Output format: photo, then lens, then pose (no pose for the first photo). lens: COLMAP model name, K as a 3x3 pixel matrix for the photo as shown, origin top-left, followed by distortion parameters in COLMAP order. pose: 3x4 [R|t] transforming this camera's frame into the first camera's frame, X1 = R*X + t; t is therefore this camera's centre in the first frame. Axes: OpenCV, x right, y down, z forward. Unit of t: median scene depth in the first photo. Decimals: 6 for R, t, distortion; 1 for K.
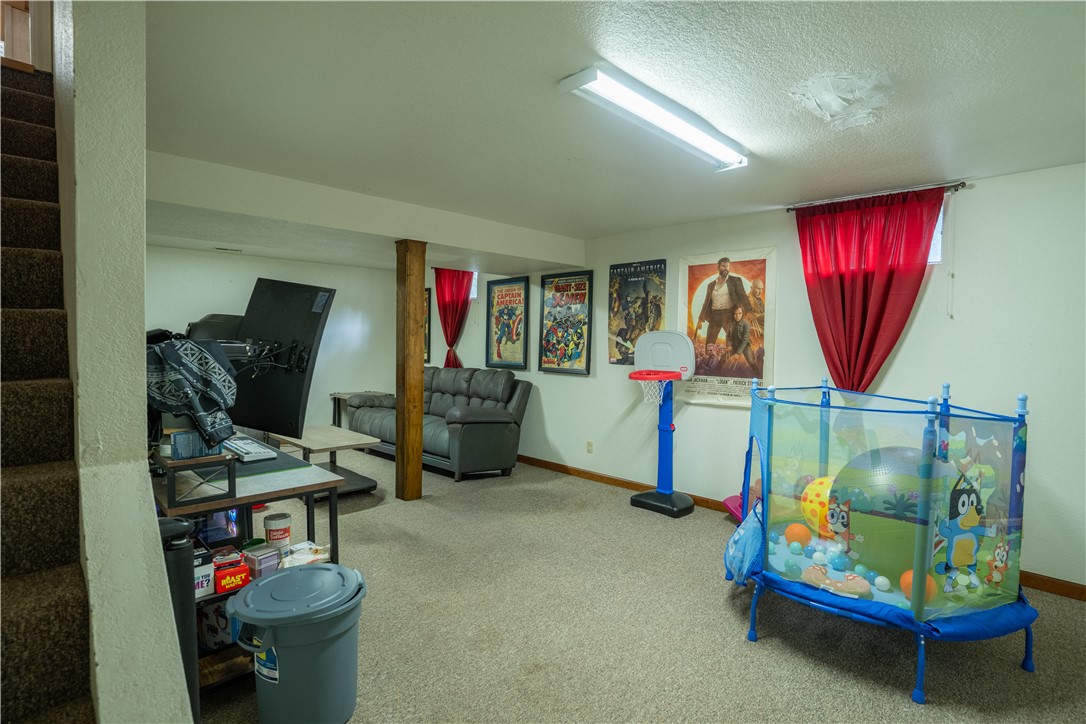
lens RADIAL K [[528.4, 0, 553.2], [0, 528.4, 367.9], [0, 0, 1]] dist [-0.052177, 0.010570]
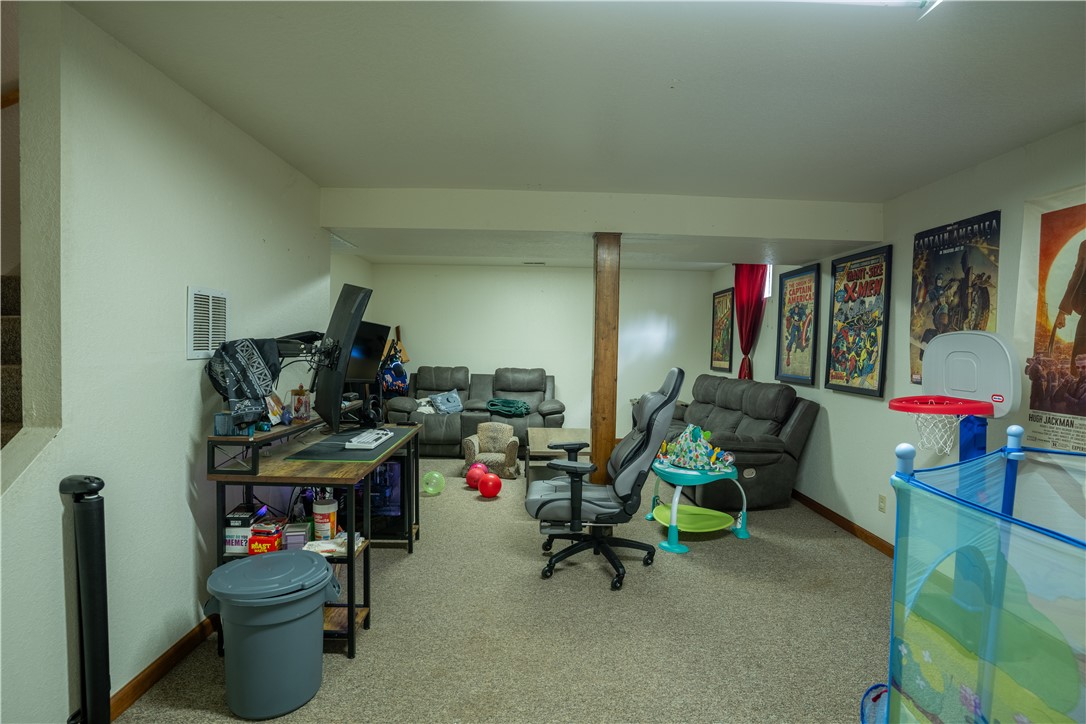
lens RADIAL K [[528.4, 0, 535.7], [0, 528.4, 366.7], [0, 0, 1]] dist [-0.052177, 0.010570]
pose [[0.714339, 0.034427, -0.698952, 0.210214], [-0.046790, 0.998904, 0.001382, -0.007096], [0.698234, 0.031717, 0.715167, 0.201488]]
